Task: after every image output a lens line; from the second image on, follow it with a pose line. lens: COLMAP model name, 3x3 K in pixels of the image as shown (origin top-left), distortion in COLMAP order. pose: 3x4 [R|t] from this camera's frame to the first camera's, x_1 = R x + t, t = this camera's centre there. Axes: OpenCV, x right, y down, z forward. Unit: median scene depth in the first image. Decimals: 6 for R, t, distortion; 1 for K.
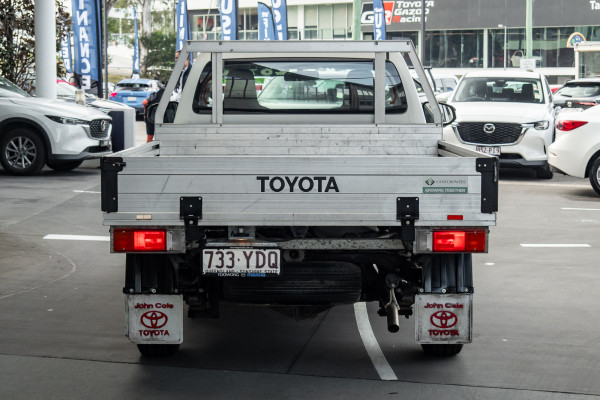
lens RADIAL K [[1306.3, 0, 300.0], [0, 1306.3, 200.0], [0, 0, 1]] dist [-0.042159, 0.158719]
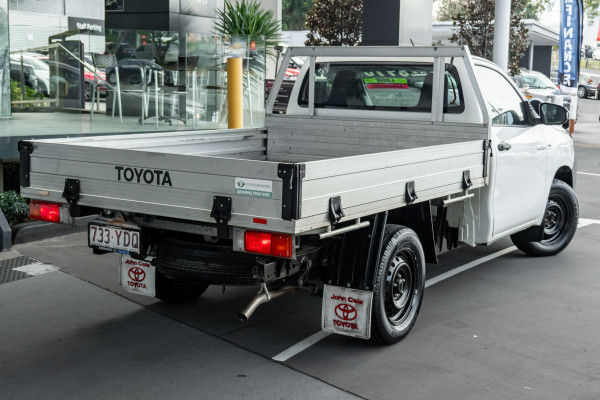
lens RADIAL K [[831.5, 0, 300.0], [0, 831.5, 200.0], [0, 0, 1]] dist [0.025766, 0.438920]
pose [[0.853943, 0.093504, -0.511897, 0.465621], [-0.065149, 0.995194, 0.073104, -0.050985], [0.516272, -0.029077, 0.855931, 0.458898]]
